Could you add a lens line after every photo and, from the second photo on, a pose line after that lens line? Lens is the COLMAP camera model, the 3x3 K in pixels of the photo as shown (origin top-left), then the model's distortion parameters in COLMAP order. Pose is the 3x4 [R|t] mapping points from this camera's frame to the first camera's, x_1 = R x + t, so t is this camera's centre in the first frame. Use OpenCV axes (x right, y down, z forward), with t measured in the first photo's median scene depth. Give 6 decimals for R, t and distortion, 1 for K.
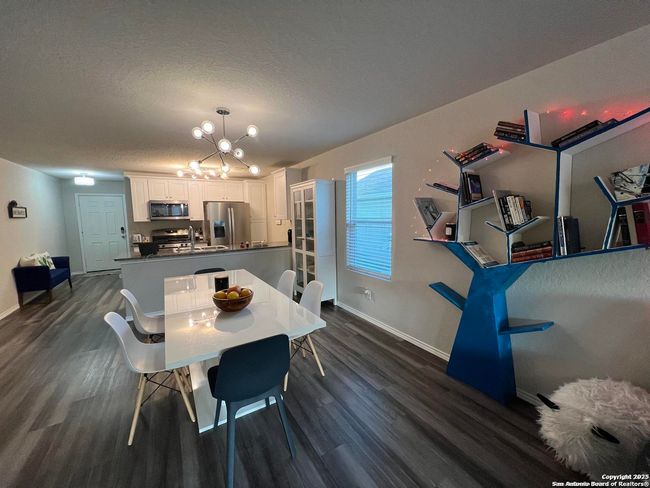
lens RADIAL K [[262.0, 0, 322.4], [0, 262.0, 244.3], [0, 0, 1]] dist [-0.001659, 0.000336]
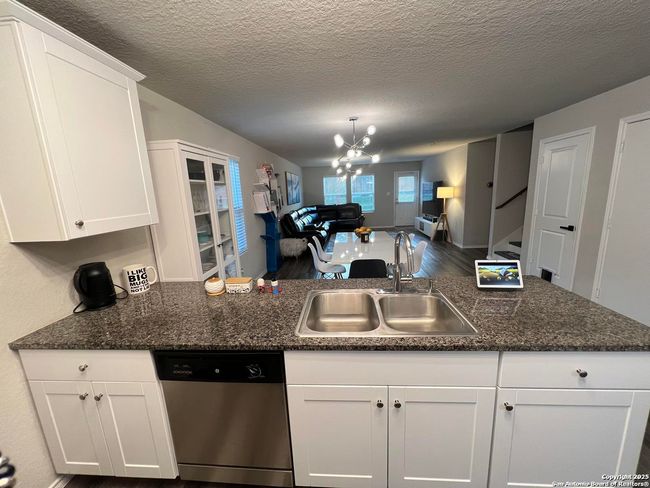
lens RADIAL K [[259.5, 0, 323.1], [0, 259.5, 242.5], [0, 0, 1]] dist [-0.001266, -0.000114]
pose [[-0.803220, -0.062680, 0.592376, -0.610570], [0.125954, 0.954093, 0.271738, -0.155643], [-0.582214, 0.292877, -0.758452, 1.289455]]
